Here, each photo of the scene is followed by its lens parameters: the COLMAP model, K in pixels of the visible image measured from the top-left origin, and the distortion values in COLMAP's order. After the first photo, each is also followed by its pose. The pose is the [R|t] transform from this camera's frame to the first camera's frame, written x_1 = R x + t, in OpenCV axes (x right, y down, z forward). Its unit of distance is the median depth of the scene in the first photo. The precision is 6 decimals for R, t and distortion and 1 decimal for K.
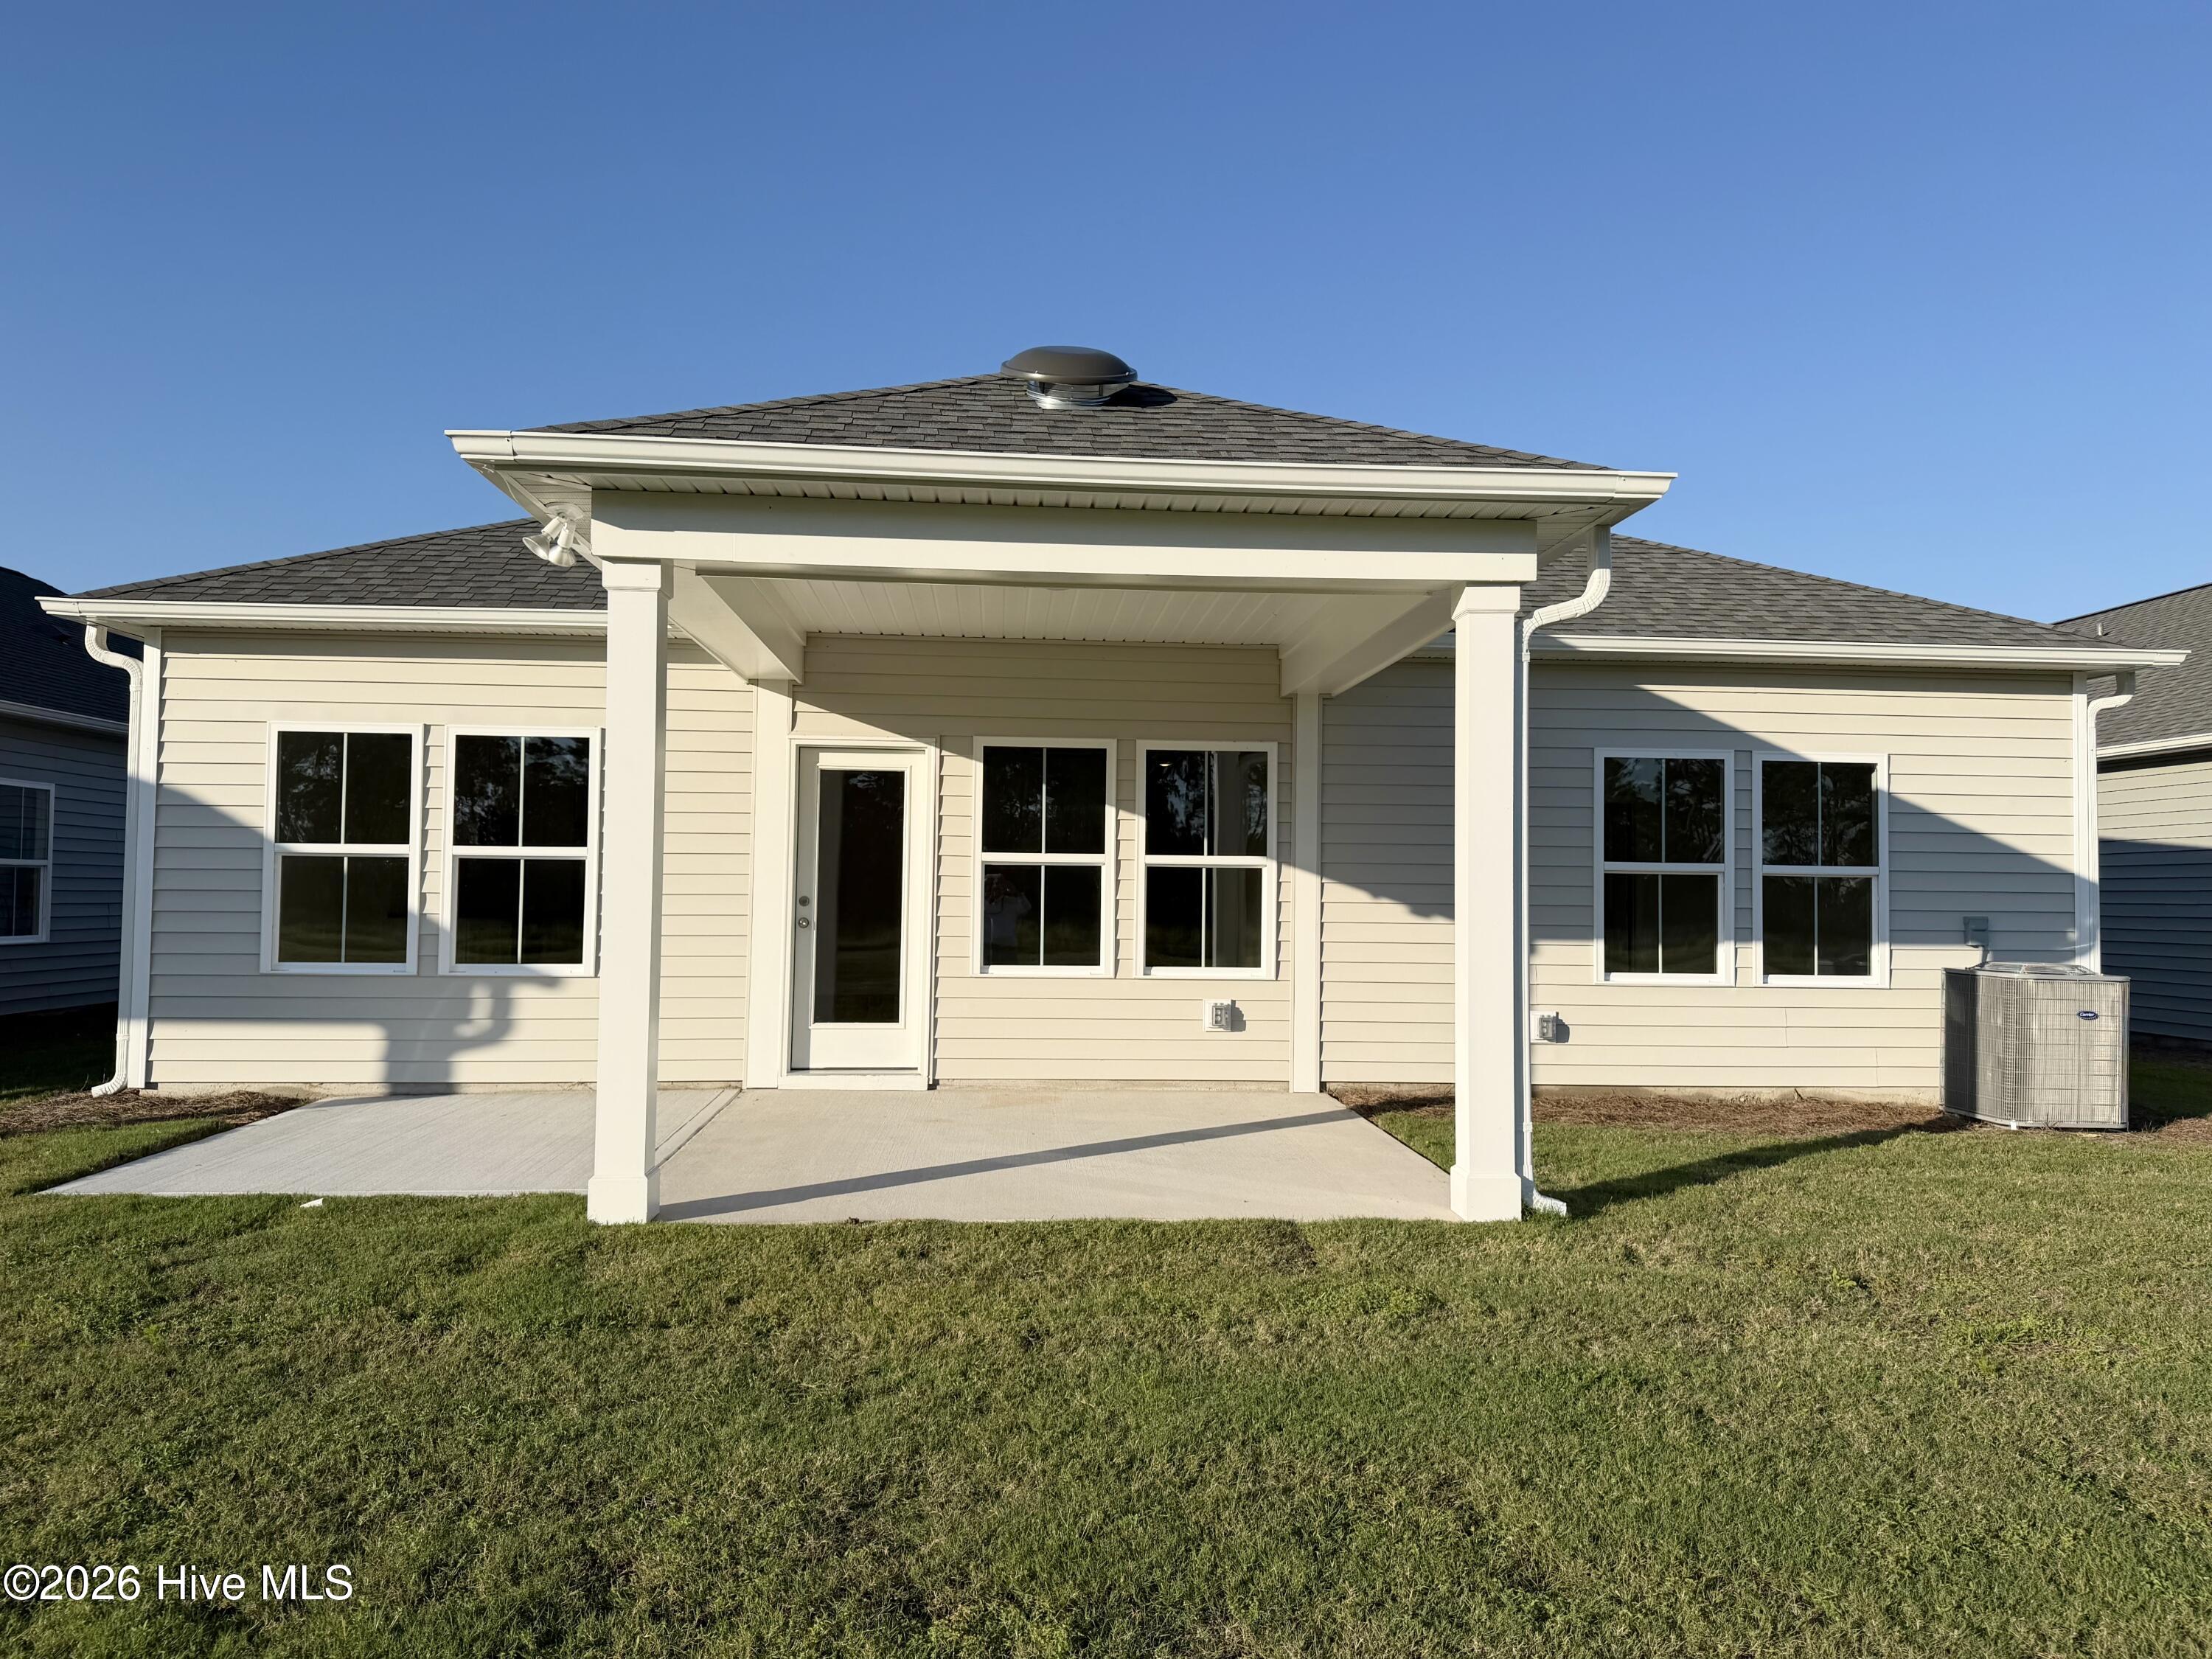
lens RADIAL K [[1599.1, 0, 1106.0], [0, 1599.1, 829.5], [0, 0, 1]] dist [0.129714, -0.241305]
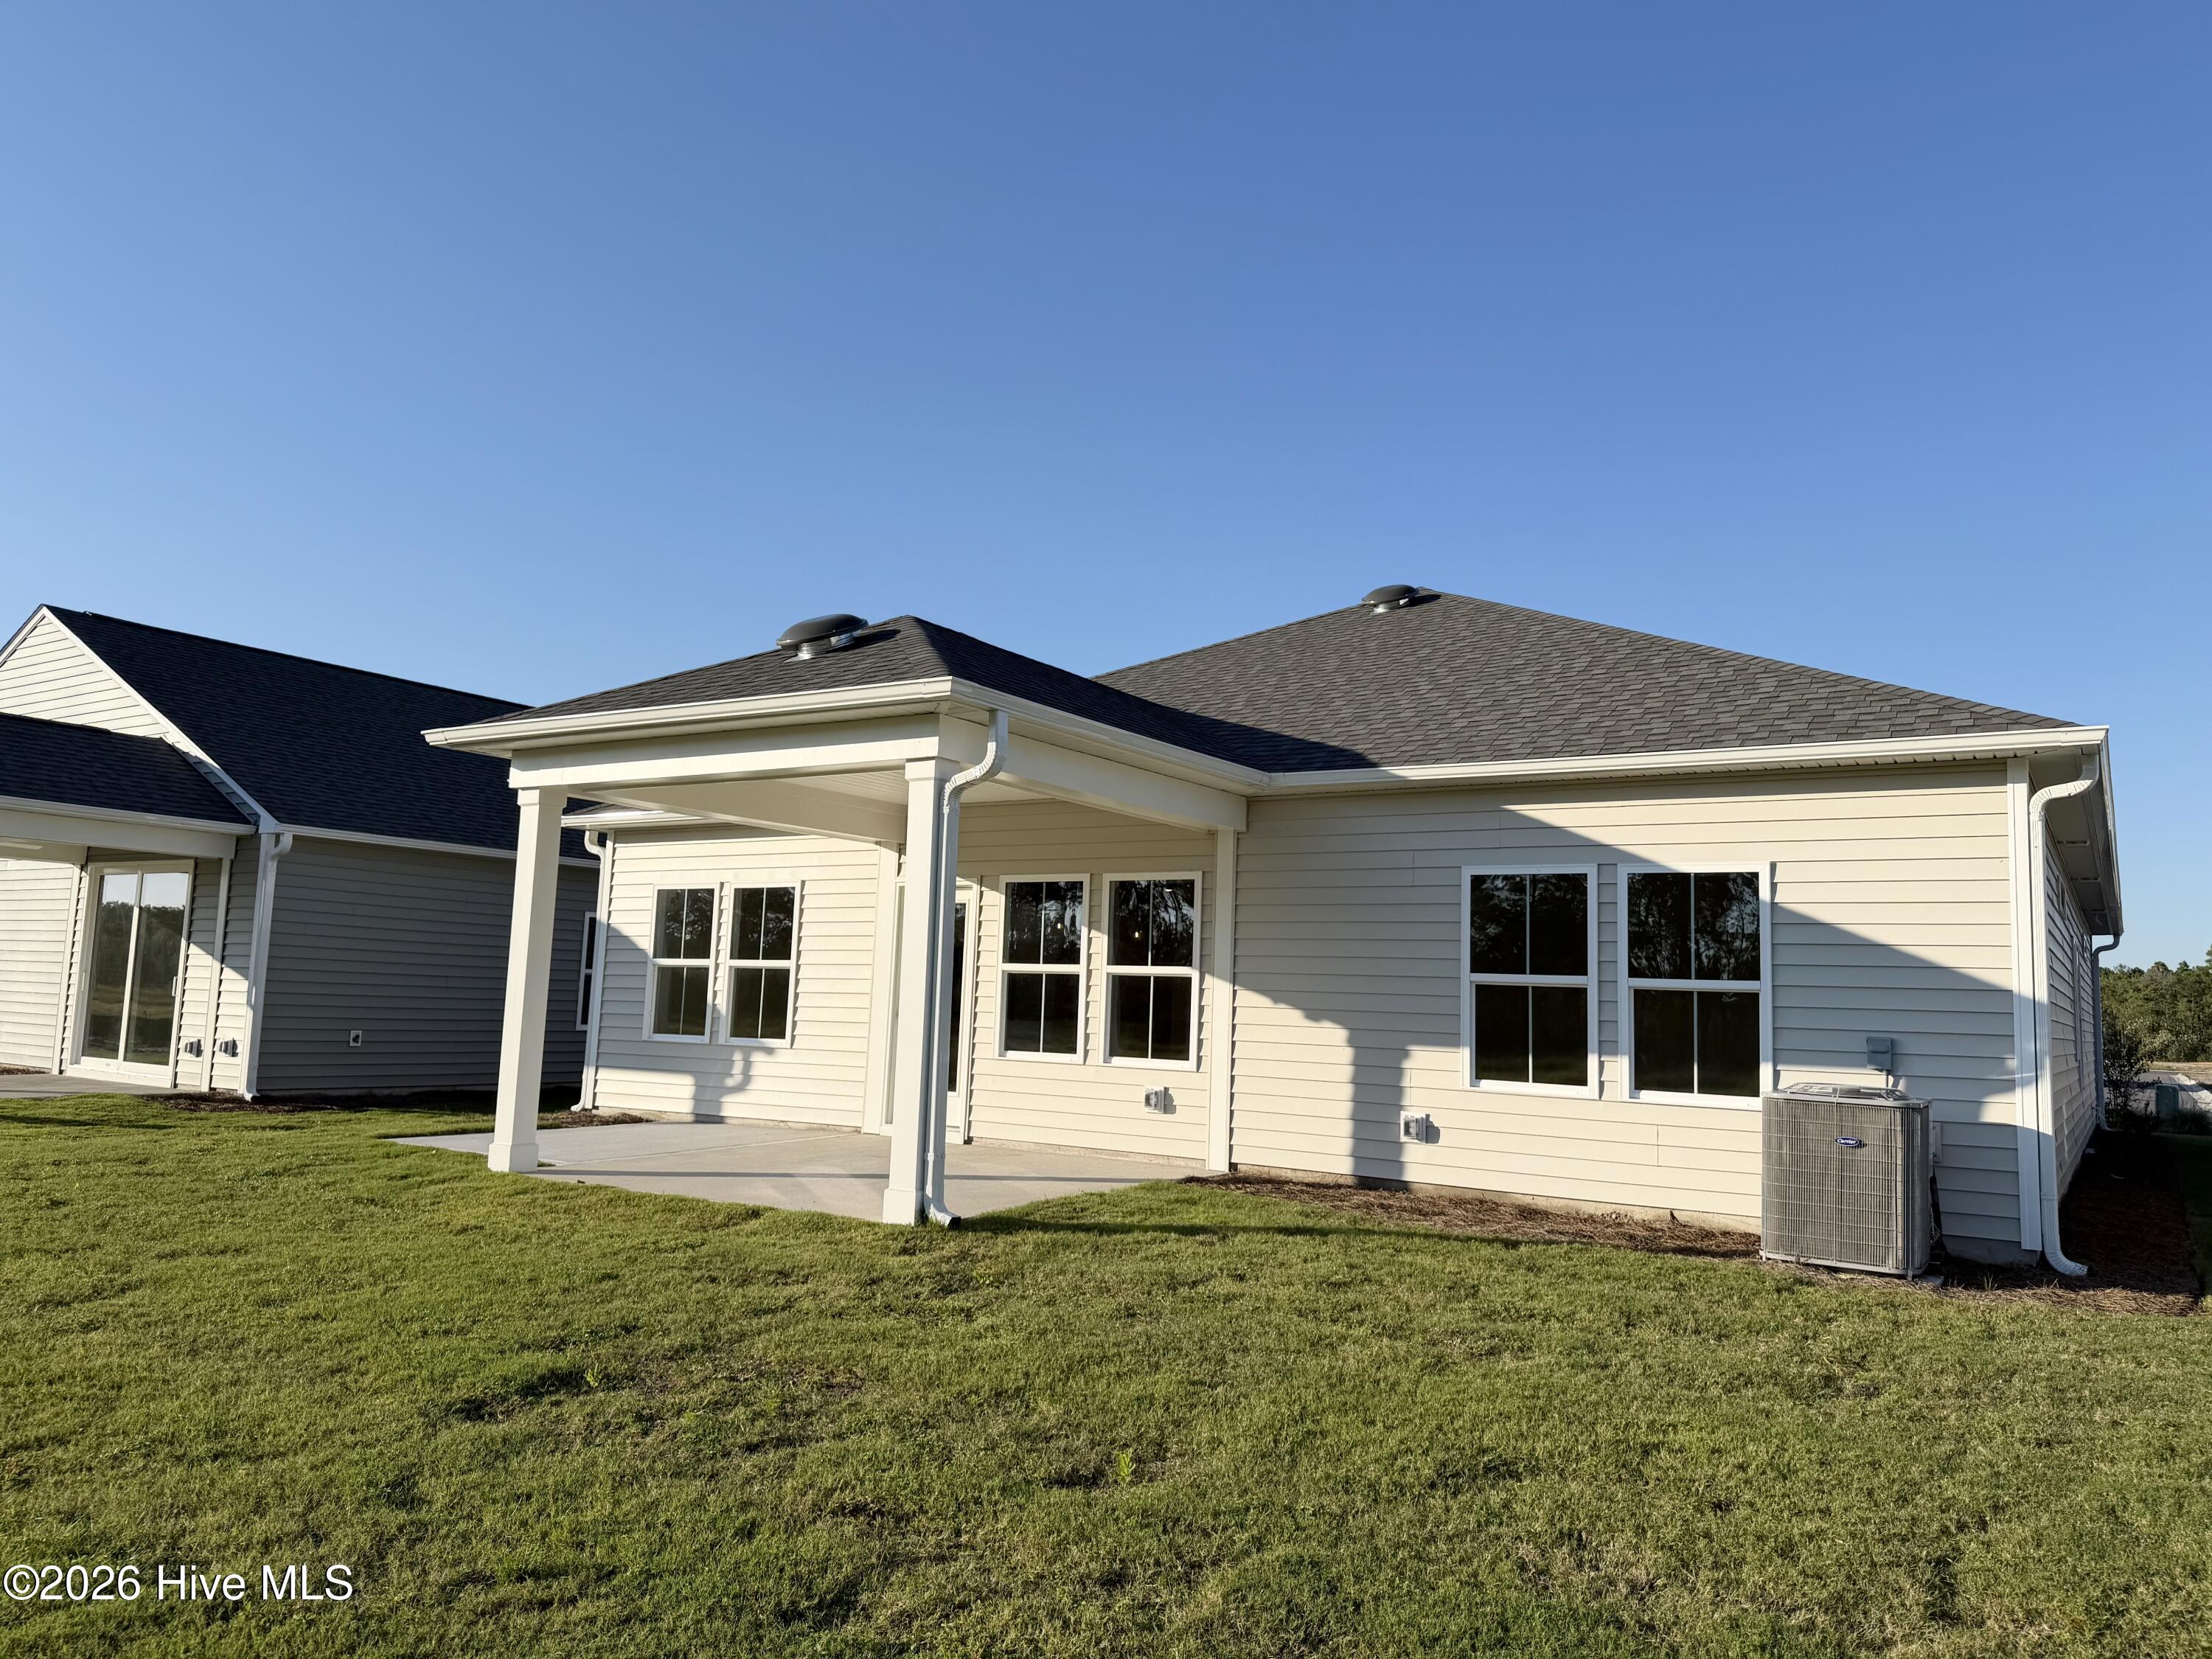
lens RADIAL K [[1533.5, 0, 1106.0], [0, 1533.5, 829.5], [0, 0, 1]] dist [0.137326, -0.208112]
pose [[0.796022, -0.053028, -0.602941, 0.747711], [0.002327, 0.996416, -0.084561, 0.011292], [0.605263, 0.065909, 0.793292, 0.043602]]
